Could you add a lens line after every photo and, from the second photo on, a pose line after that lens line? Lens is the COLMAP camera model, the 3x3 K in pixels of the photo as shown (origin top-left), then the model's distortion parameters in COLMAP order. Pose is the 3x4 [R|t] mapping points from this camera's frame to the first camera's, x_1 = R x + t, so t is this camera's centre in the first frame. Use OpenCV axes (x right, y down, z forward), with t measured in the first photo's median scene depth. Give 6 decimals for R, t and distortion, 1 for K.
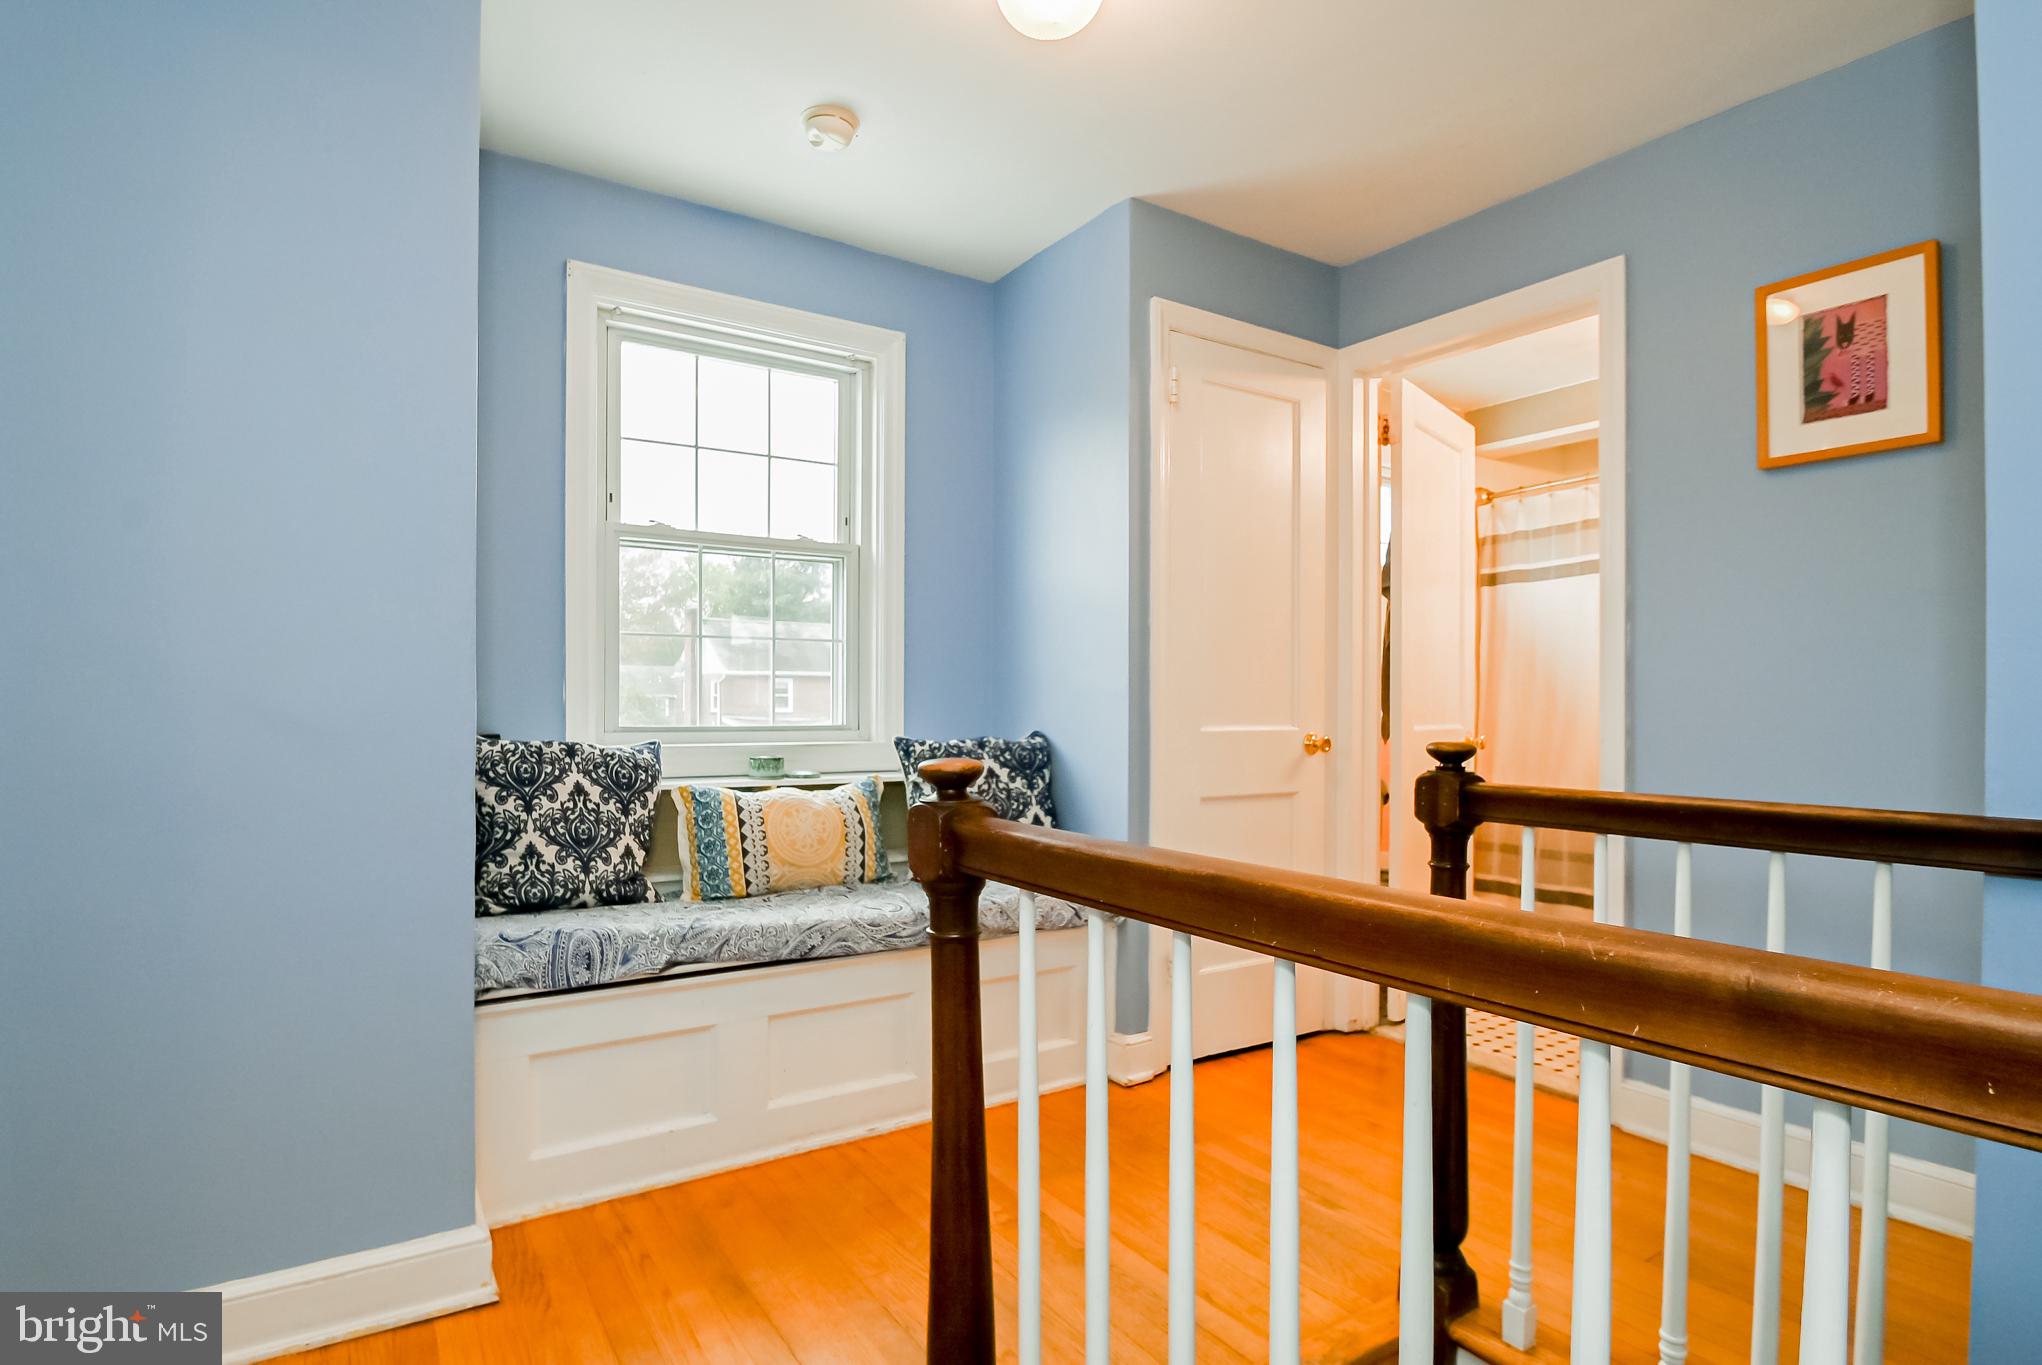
lens RADIAL K [[1039.8, 0, 1010.9], [0, 1039.8, 699.1], [0, 0, 1]] dist [-0.009186, -0.010968]
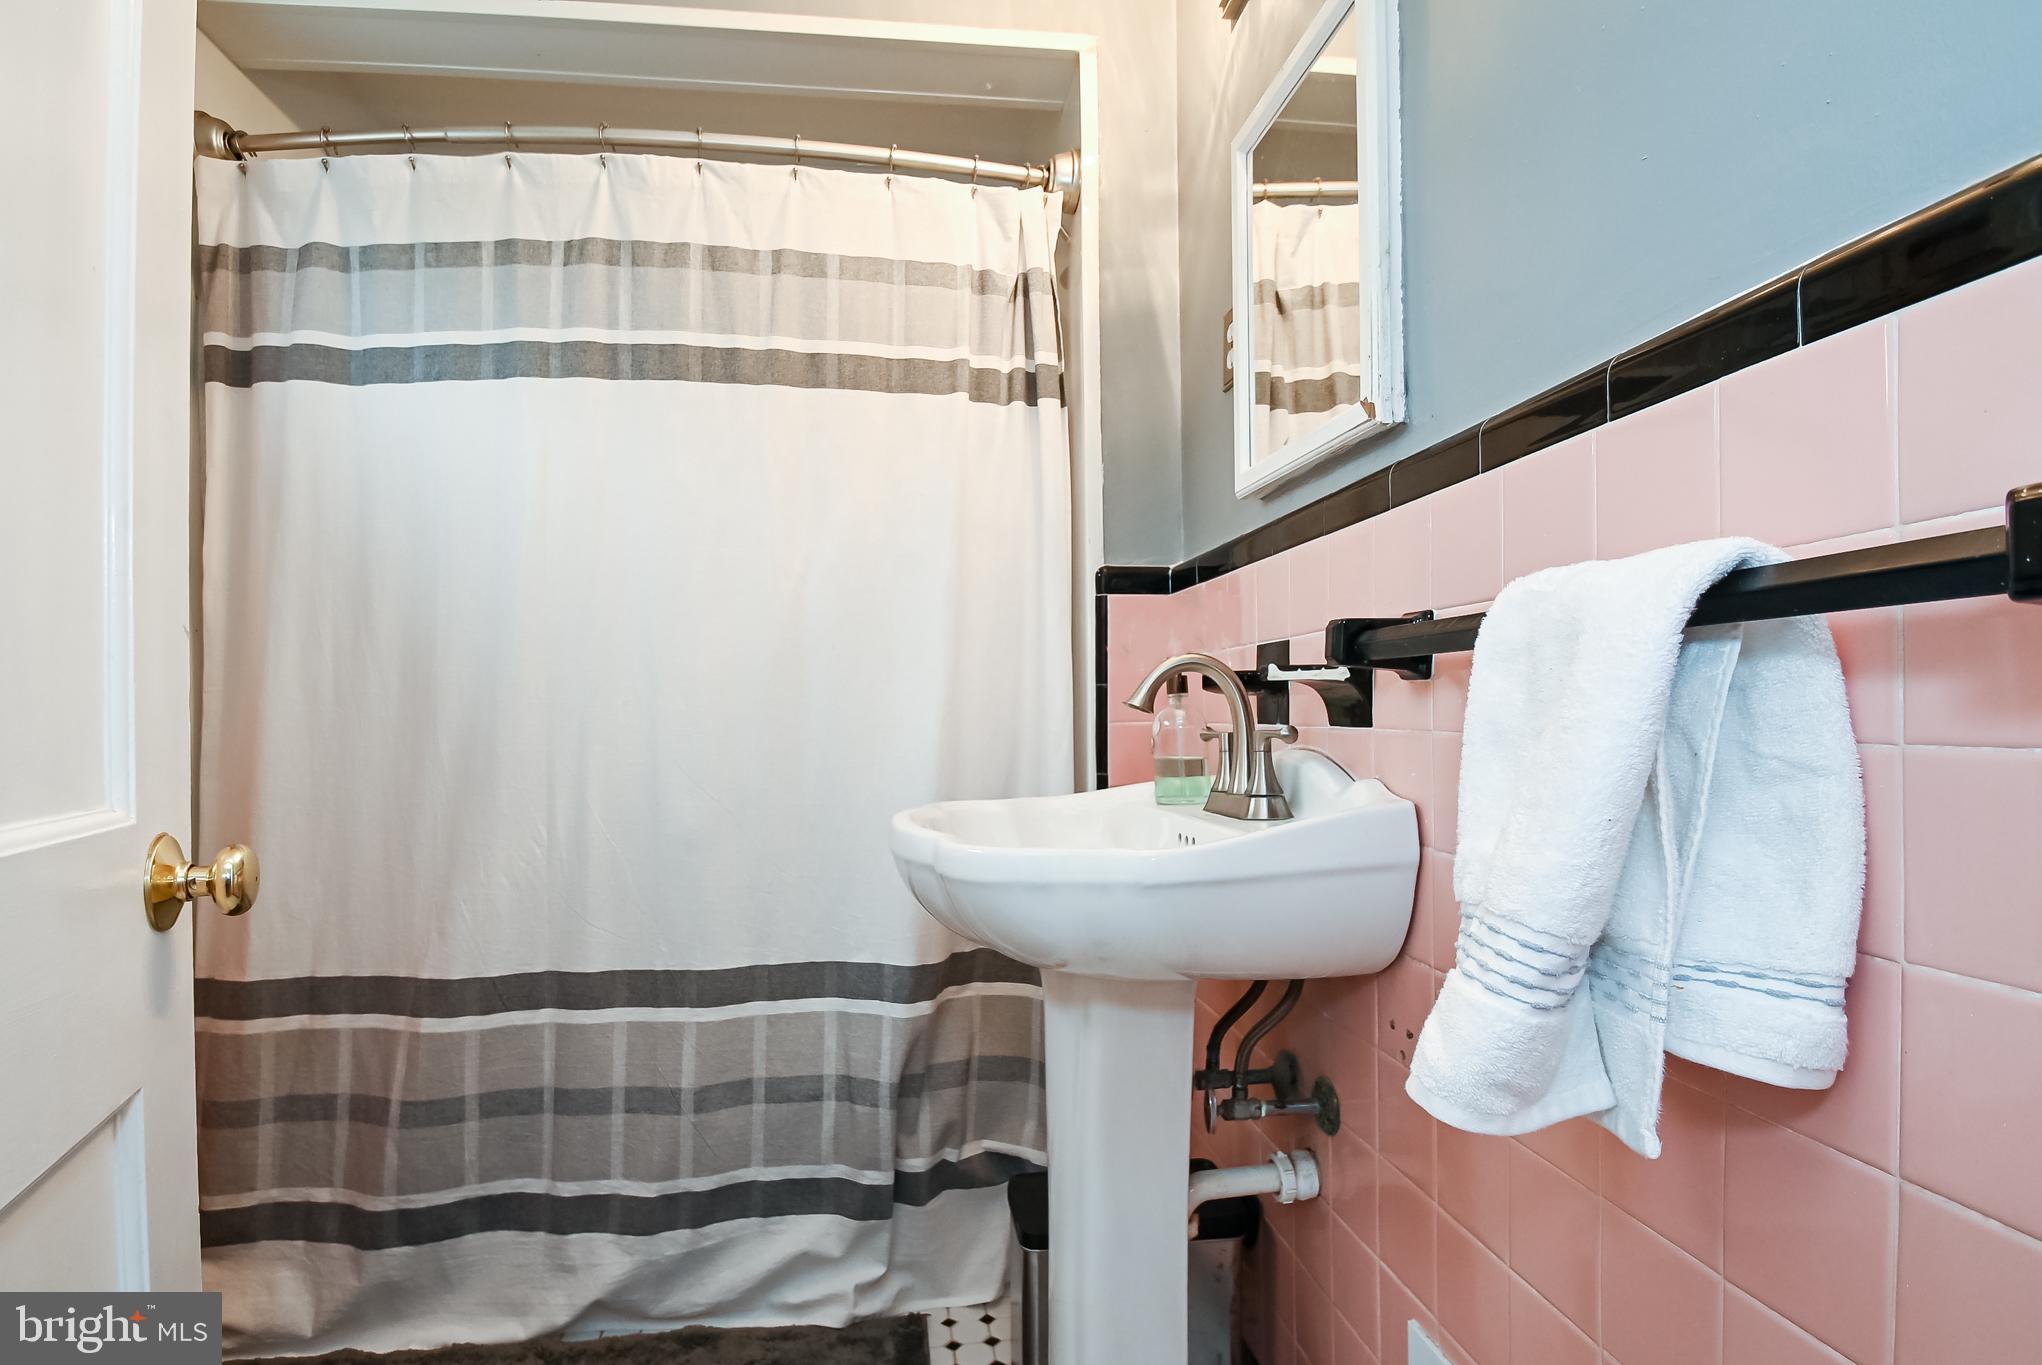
lens RADIAL K [[1039.8, 0, 1010.2], [0, 1039.8, 689.6], [0, 0, 1]] dist [-0.009186, -0.010968]
pose [[0.454472, -0.009795, 0.890707, 0.262397], [0.006464, 0.999949, 0.007698, -0.001347], [-0.890738, 0.002259, 0.454512, 0.591911]]
